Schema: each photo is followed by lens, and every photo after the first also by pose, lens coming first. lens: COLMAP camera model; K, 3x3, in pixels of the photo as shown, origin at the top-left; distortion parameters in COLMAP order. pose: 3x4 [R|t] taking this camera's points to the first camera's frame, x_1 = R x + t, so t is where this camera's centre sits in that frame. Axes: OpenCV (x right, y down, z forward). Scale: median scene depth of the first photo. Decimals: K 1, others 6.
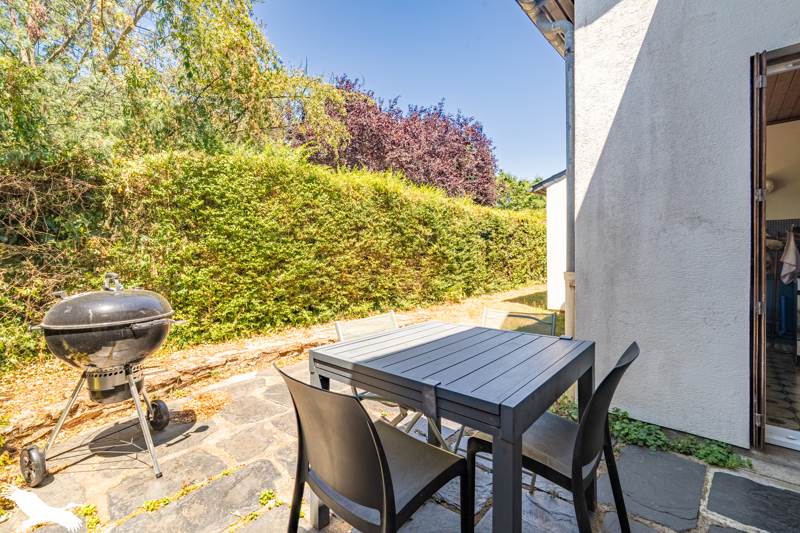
lens RADIAL K [[366.6, 0, 400.5], [0, 366.6, 261.3], [0, 0, 1]] dist [-0.001885, -0.000055]
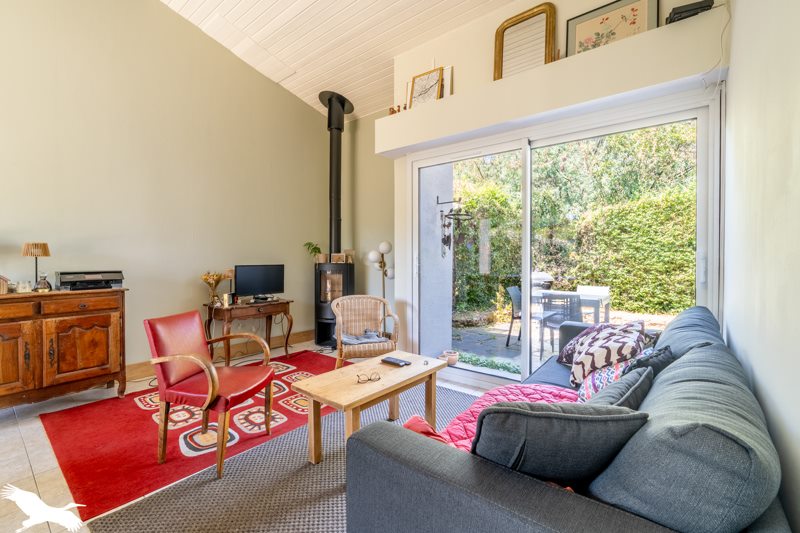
lens RADIAL K [[366.6, 0, 400.2], [0, 366.6, 262.0], [0, 0, 1]] dist [-0.001885, -0.000055]
pose [[0.001233, 0.019818, -0.999803, 1.108776], [-0.023012, 0.999539, 0.019784, -0.017298], [0.999734, 0.022983, 0.001688, -0.072038]]
